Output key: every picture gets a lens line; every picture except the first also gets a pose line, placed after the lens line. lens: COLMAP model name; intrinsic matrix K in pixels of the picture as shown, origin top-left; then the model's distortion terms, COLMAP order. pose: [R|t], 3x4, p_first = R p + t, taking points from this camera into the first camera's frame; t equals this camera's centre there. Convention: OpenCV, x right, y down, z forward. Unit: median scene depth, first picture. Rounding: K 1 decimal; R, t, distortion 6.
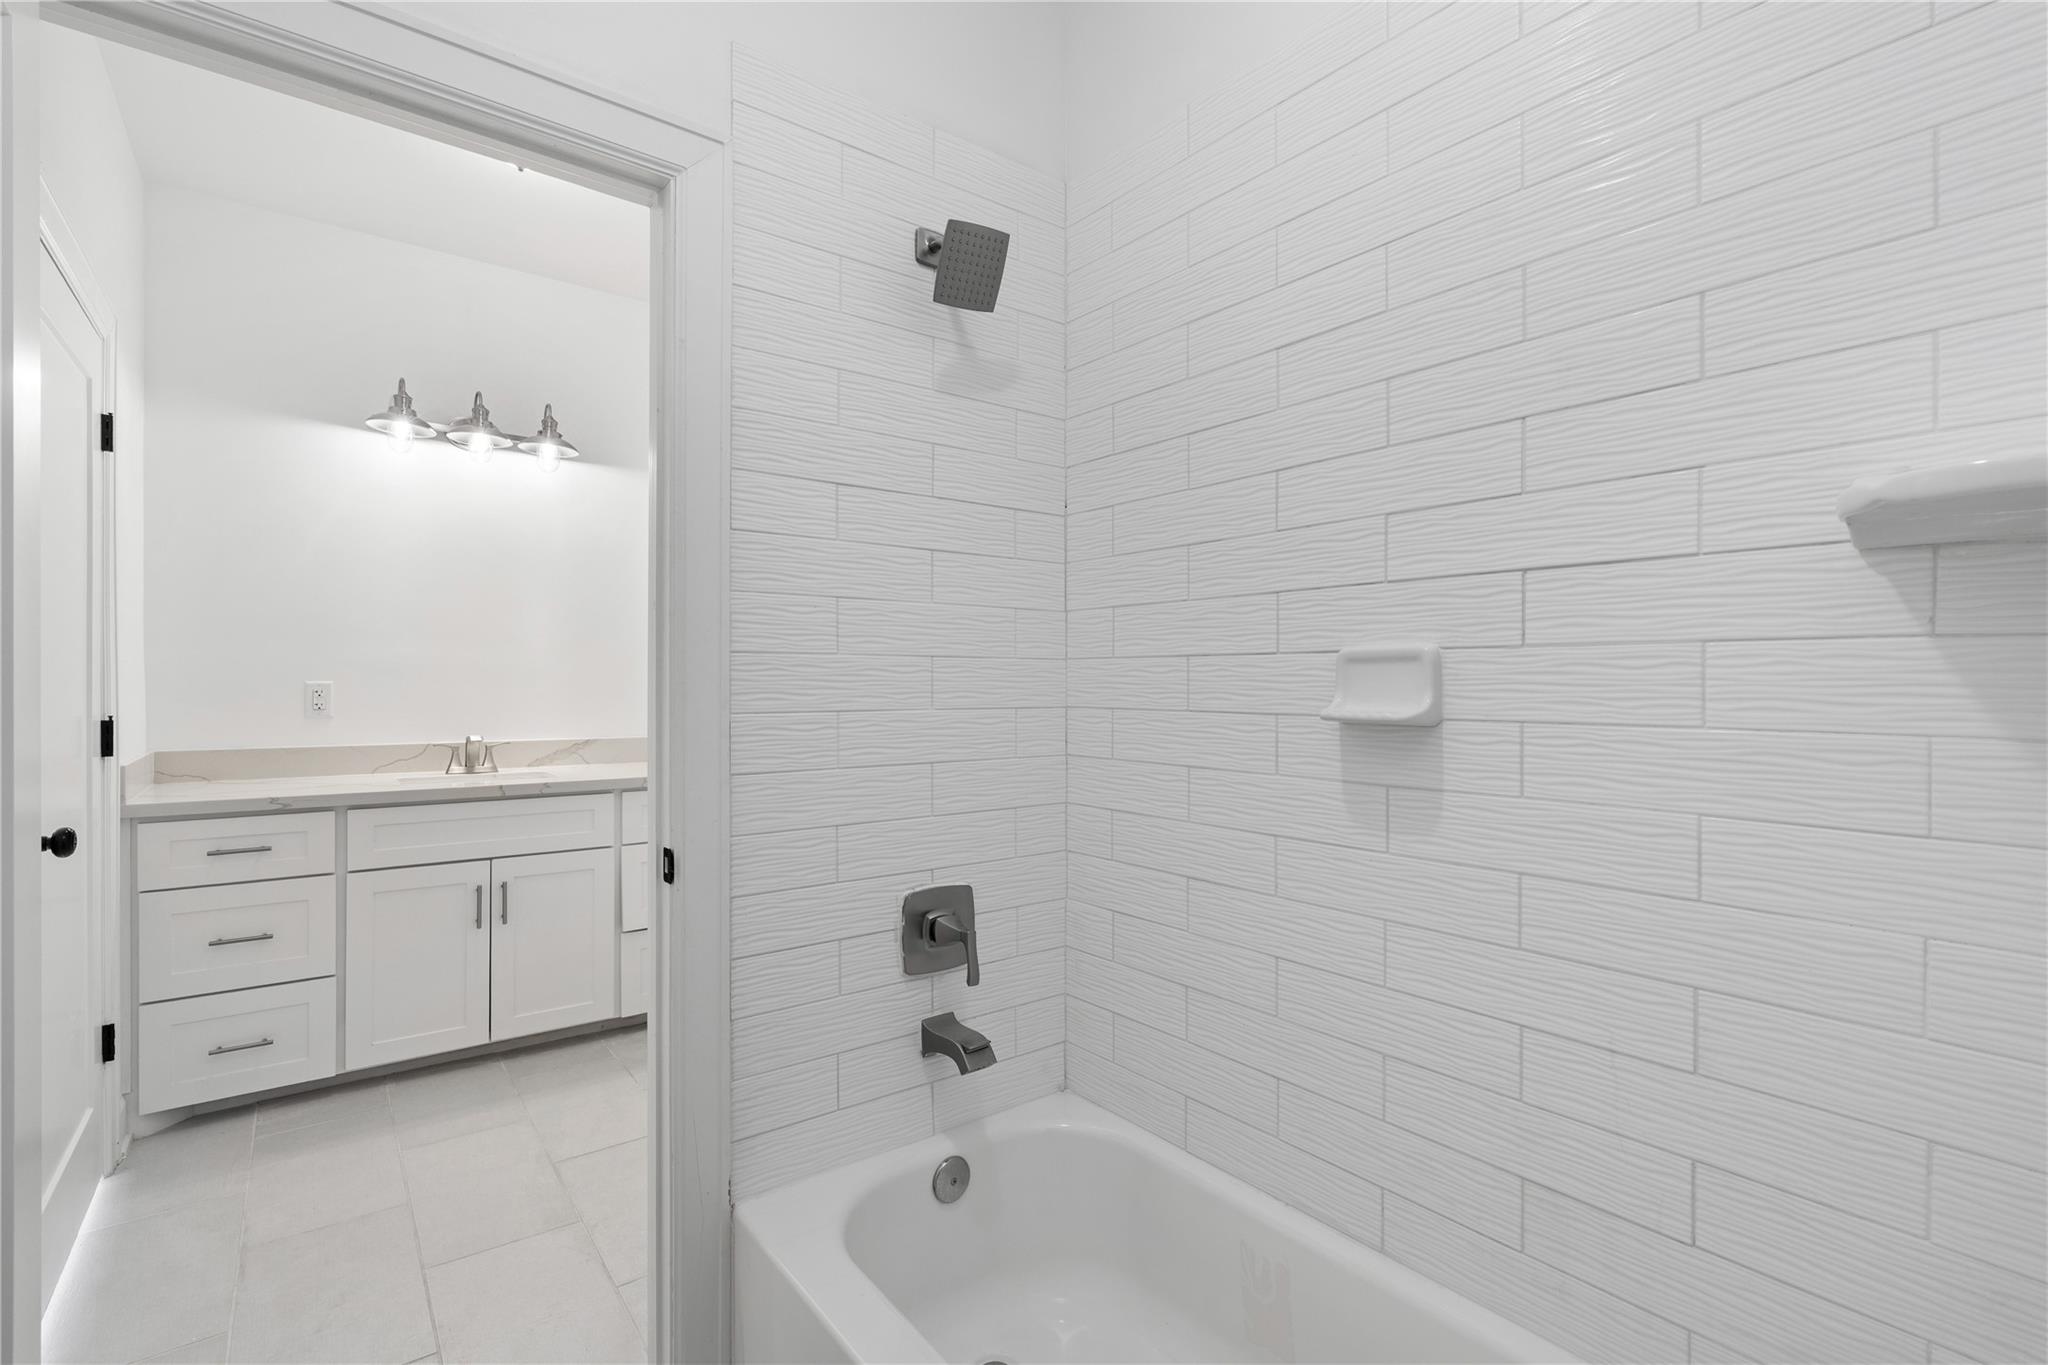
lens RADIAL K [[935.3, 0, 1020.3], [0, 935.3, 679.1], [0, 0, 1]] dist [0.000850, -0.000053]
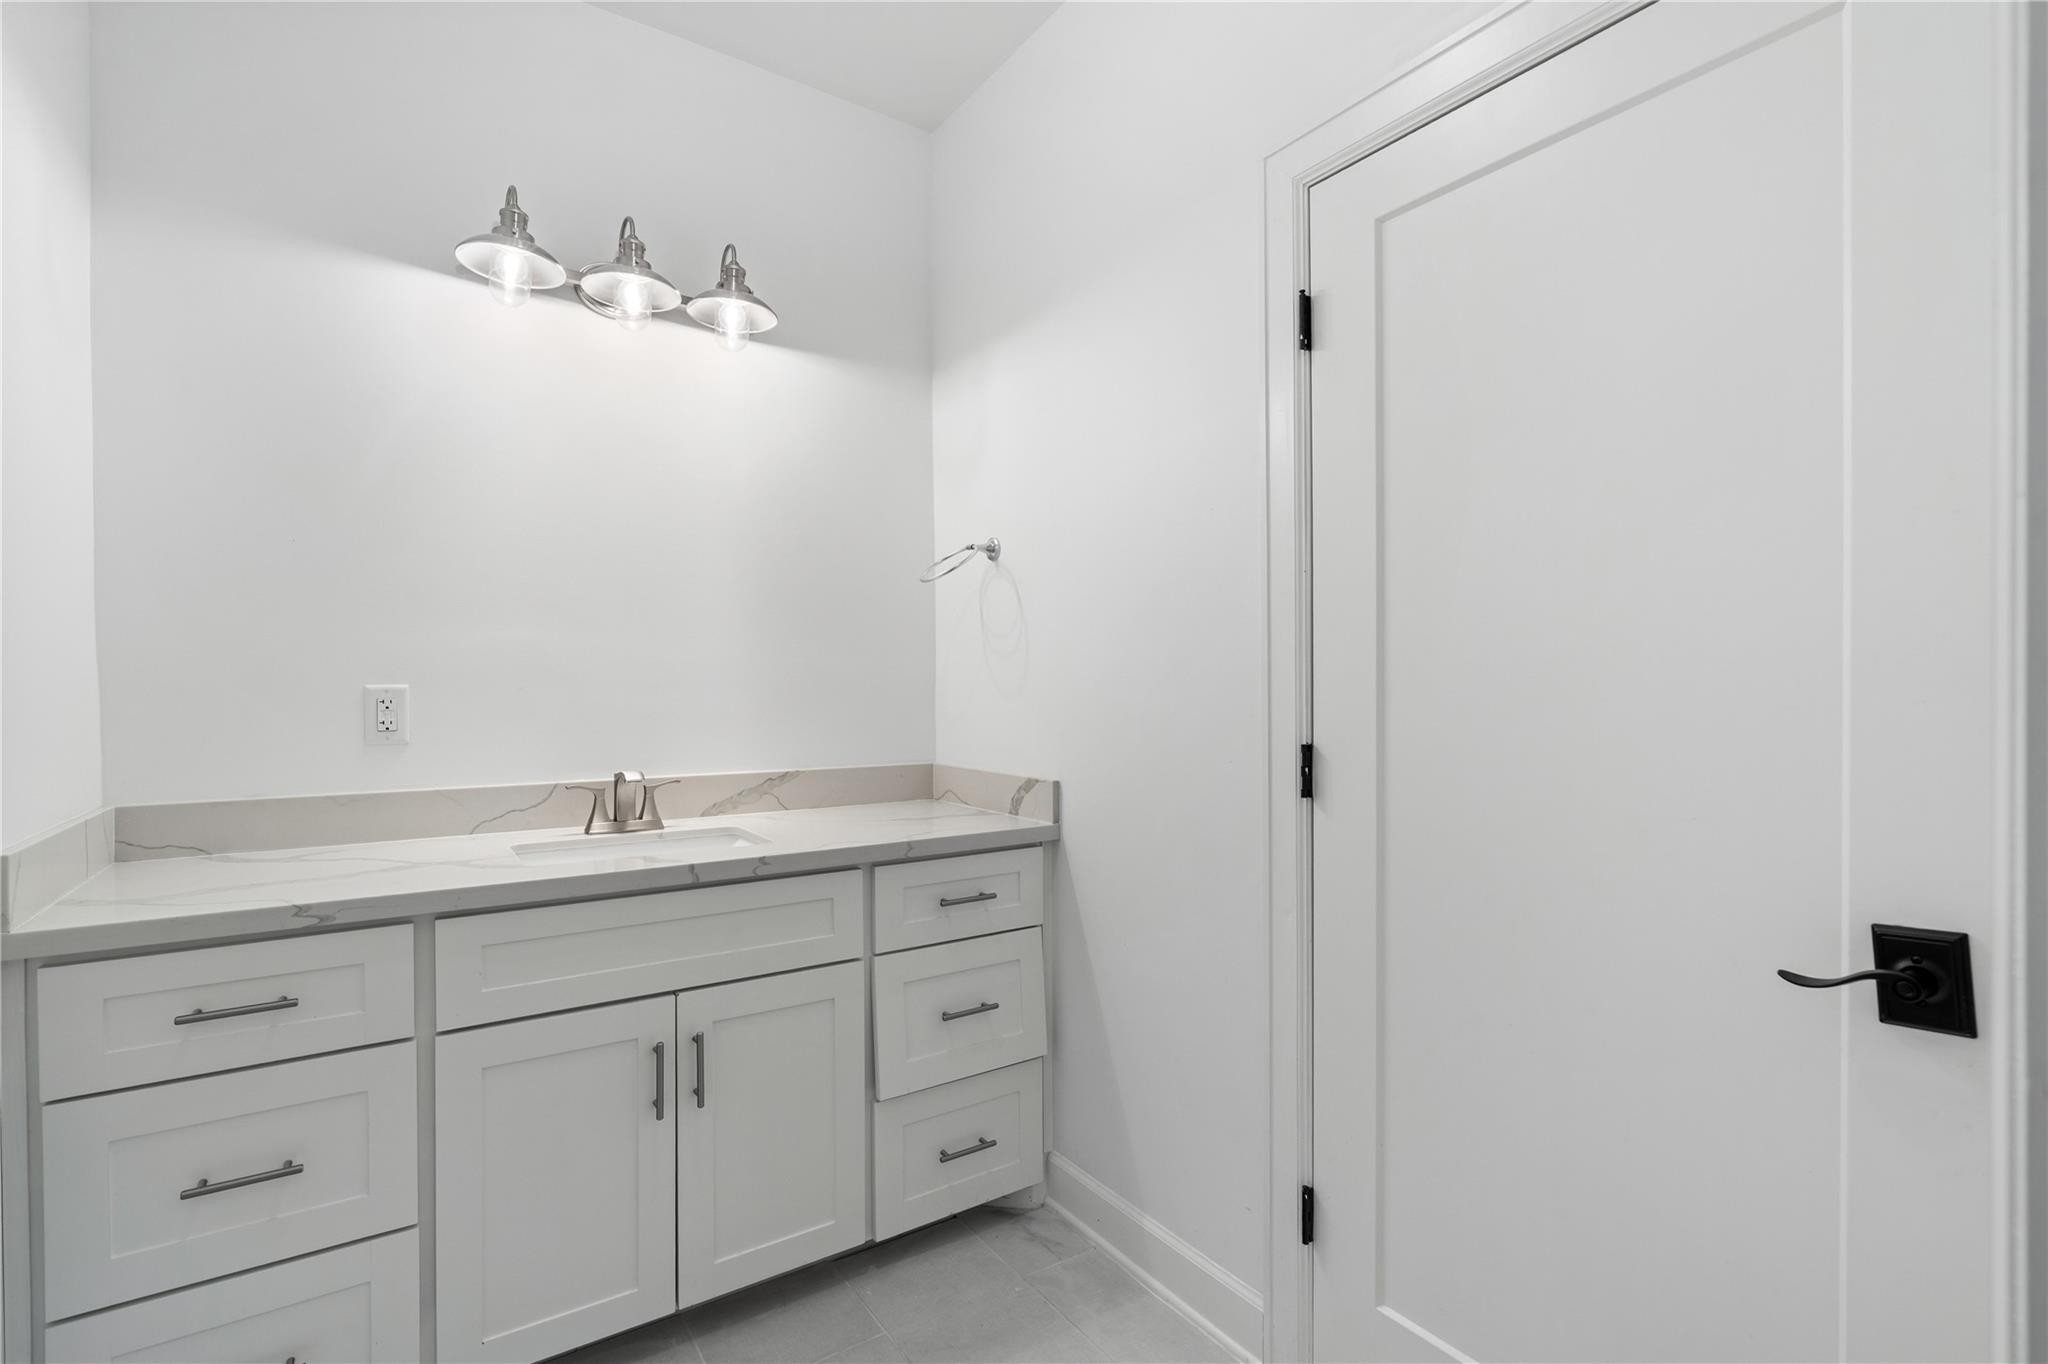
lens RADIAL K [[949.5, 0, 1021.8], [0, 949.5, 684.5], [0, 0, 1]] dist [-0.002329, 0.000165]
pose [[0.998023, -0.008886, -0.062215, -0.316130], [0.009076, 0.999955, 0.002778, 0.004608], [0.062187, -0.003338, 0.998059, 0.434078]]
